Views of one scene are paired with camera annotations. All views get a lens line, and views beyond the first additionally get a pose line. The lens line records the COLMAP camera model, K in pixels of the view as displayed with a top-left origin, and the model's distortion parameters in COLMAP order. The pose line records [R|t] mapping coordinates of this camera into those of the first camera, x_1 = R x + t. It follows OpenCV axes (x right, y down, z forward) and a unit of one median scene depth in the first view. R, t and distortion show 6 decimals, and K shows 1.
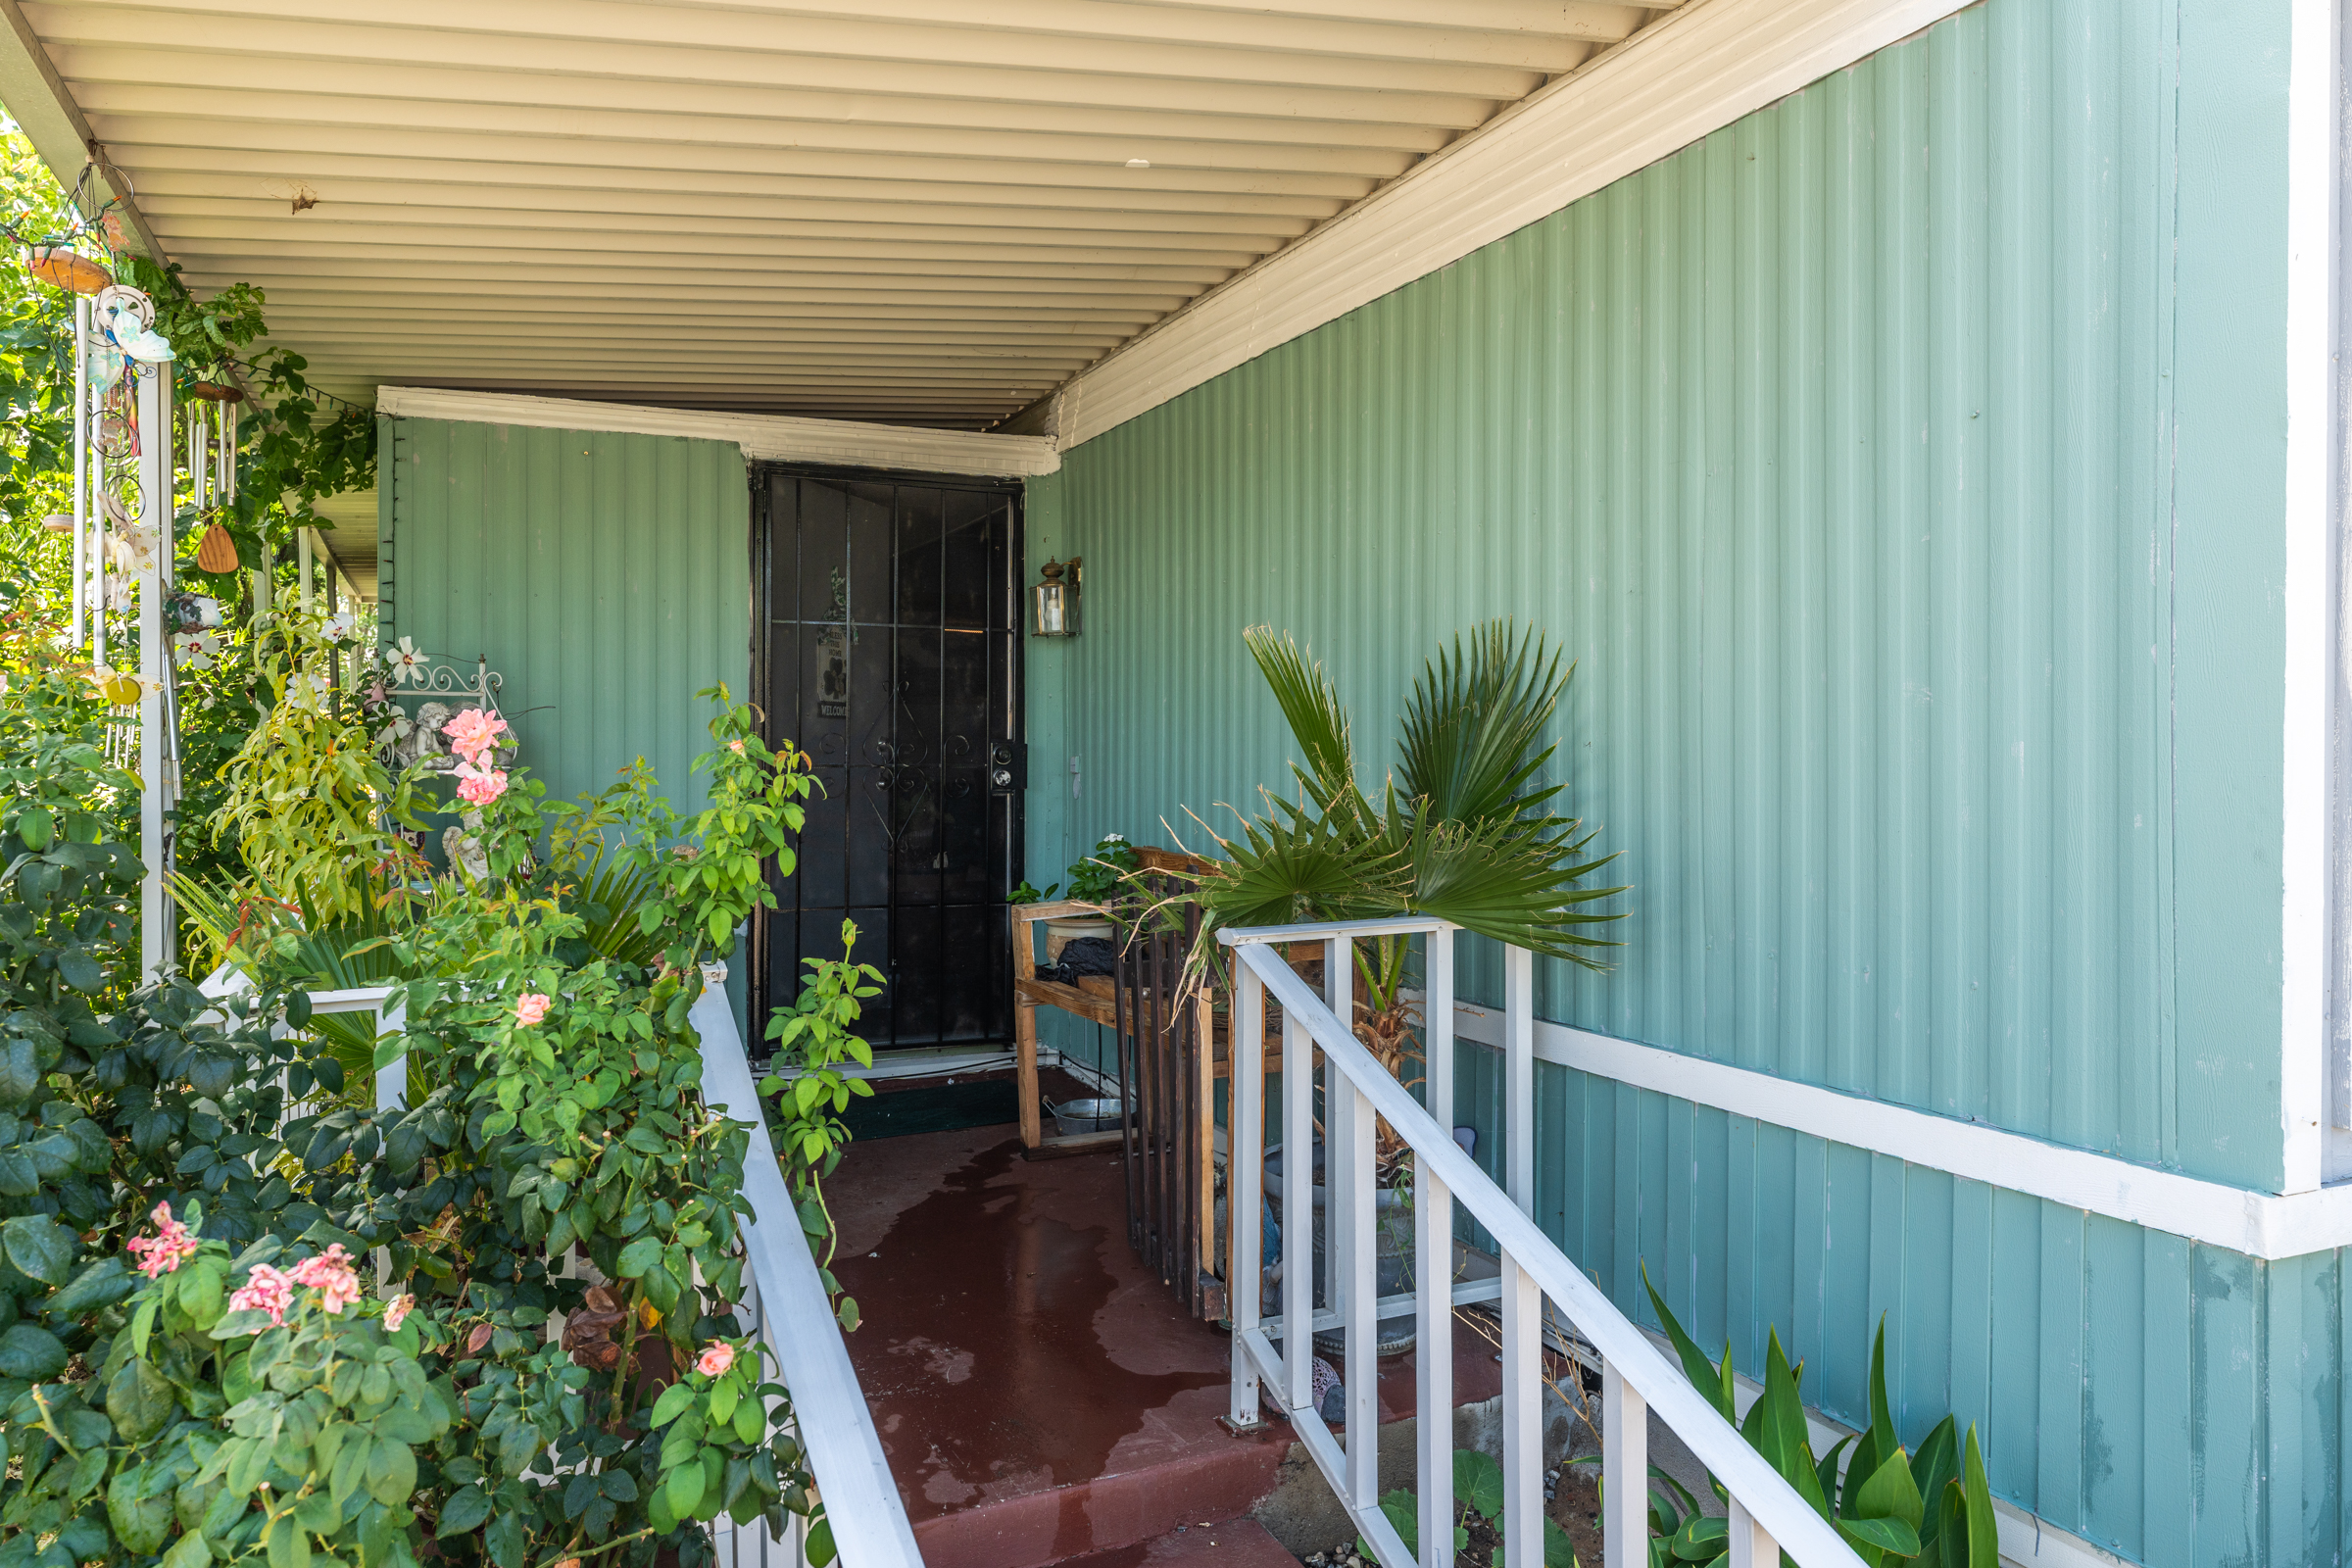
lens RADIAL K [[1559.1, 0, 1176.9], [0, 1559.1, 768.5], [0, 0, 1]] dist [0.000572, 0.000773]
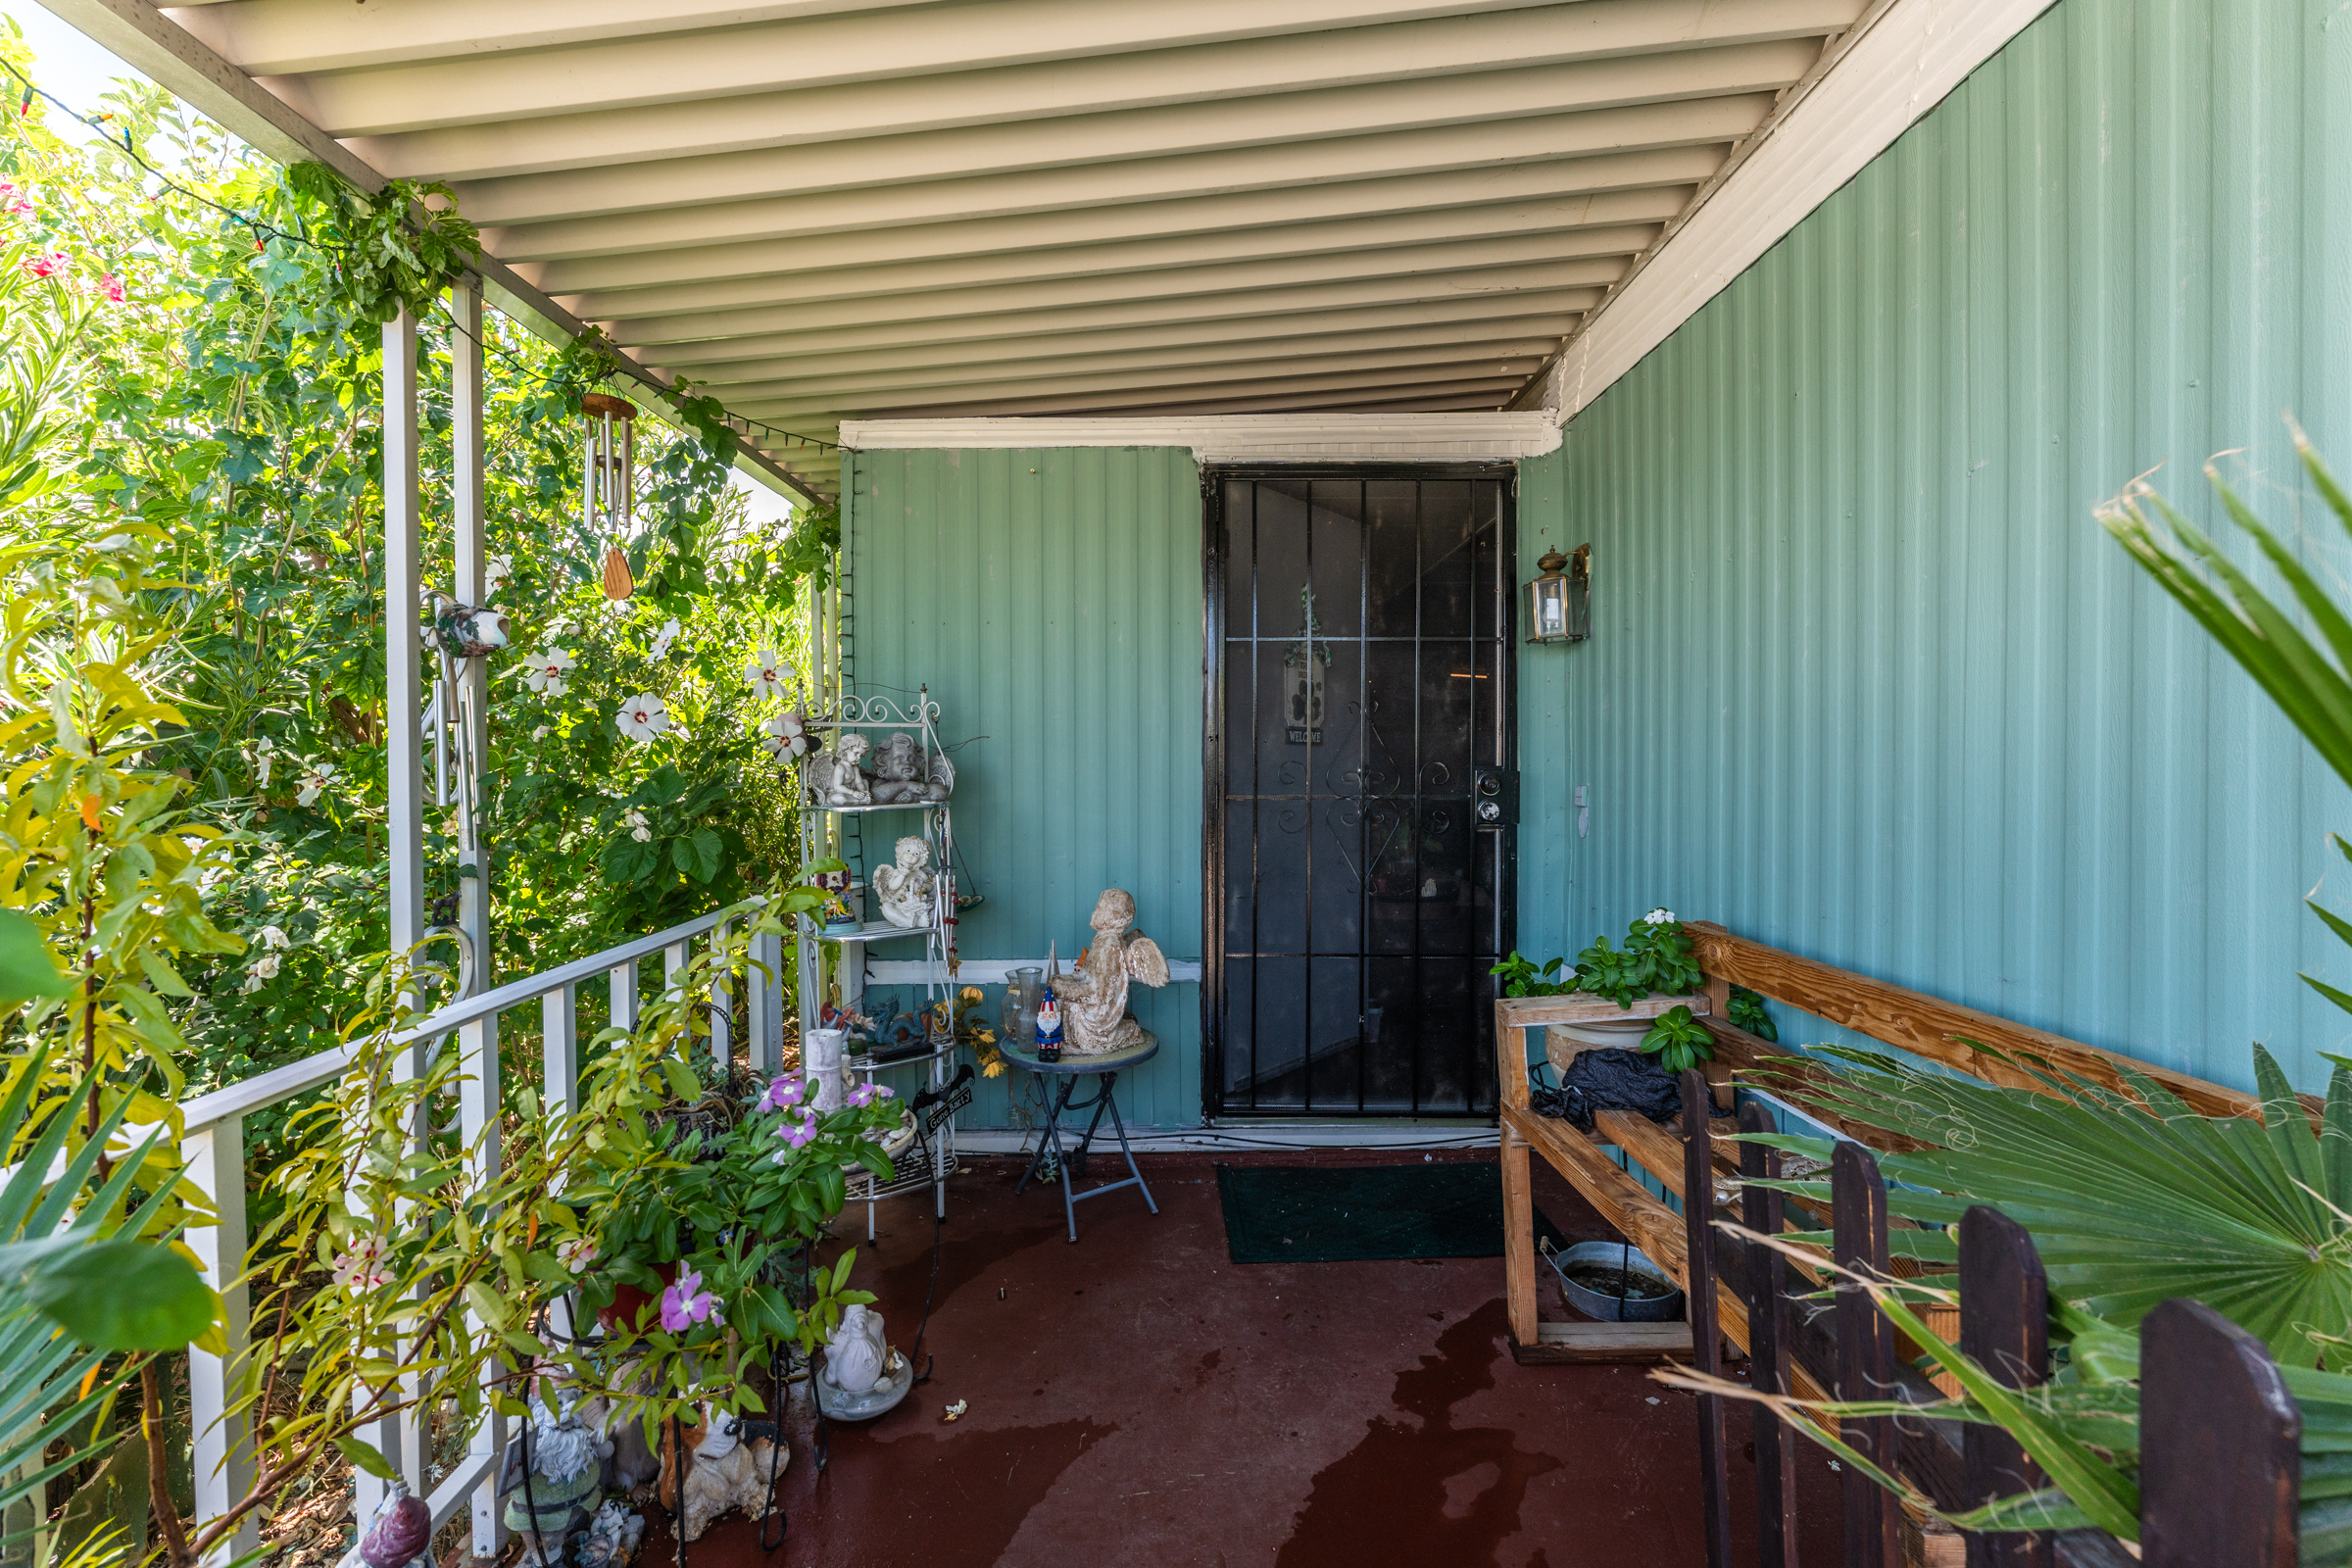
lens RADIAL K [[994.4, 0, 1176.0], [0, 994.4, 784.0], [0, 0, 1]] dist [-0.001931, -0.000204]
pose [[0.907535, 0.001184, -0.419974, -0.041167], [0.001592, 0.999979, 0.006259, -0.013288], [0.419972, -0.006349, 0.907515, 0.457195]]
